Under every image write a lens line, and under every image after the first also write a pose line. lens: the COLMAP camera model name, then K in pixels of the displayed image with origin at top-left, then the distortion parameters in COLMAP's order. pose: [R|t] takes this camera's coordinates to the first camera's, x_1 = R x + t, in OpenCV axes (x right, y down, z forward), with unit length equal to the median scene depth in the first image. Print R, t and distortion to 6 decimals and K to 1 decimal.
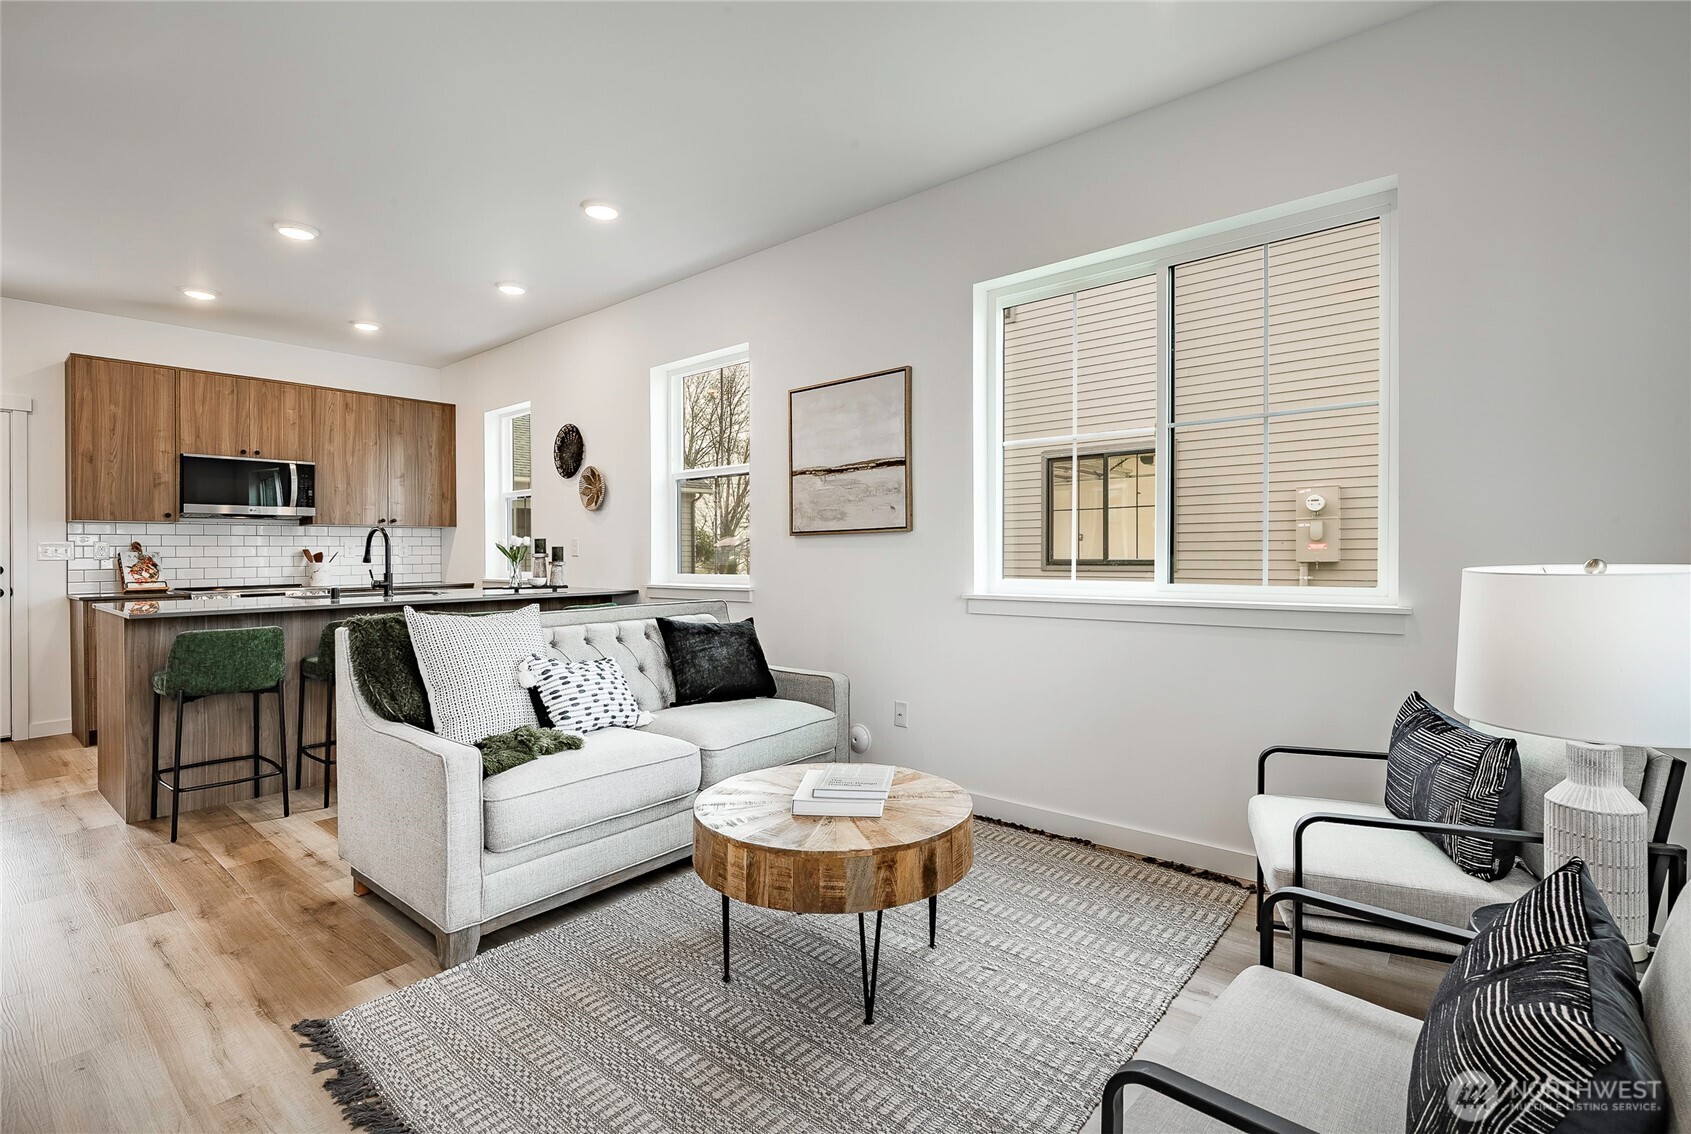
lens RADIAL K [[771.4, 0, 845.5], [0, 771.4, 567.0], [0, 0, 1]] dist [0.000002, -0.000507]
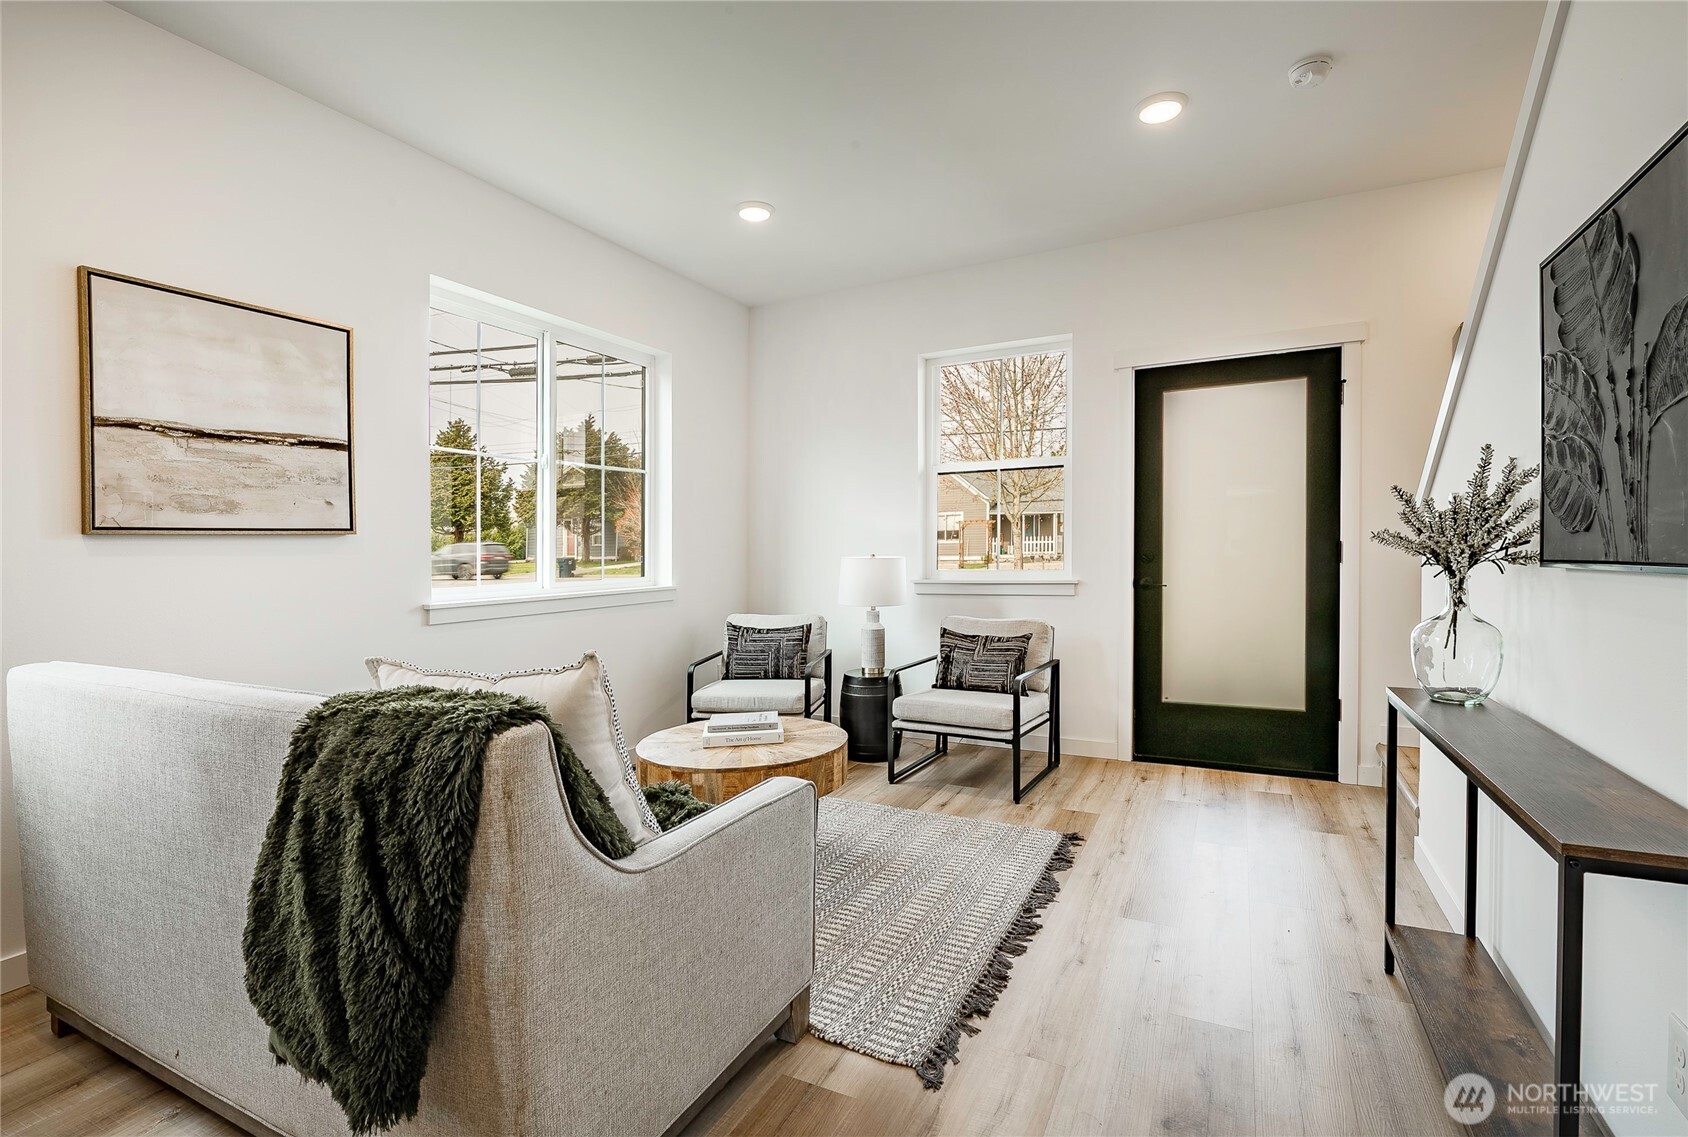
lens RADIAL K [[770.0, 0, 844.0], [0, 770.0, 568.5], [0, 0, 1]] dist [0.000002, -0.000507]
pose [[-0.217488, -0.029660, 0.975612, -1.819493], [0.012125, 0.999379, 0.033086, -0.068120], [-0.975988, 0.019025, -0.216993, 1.497594]]
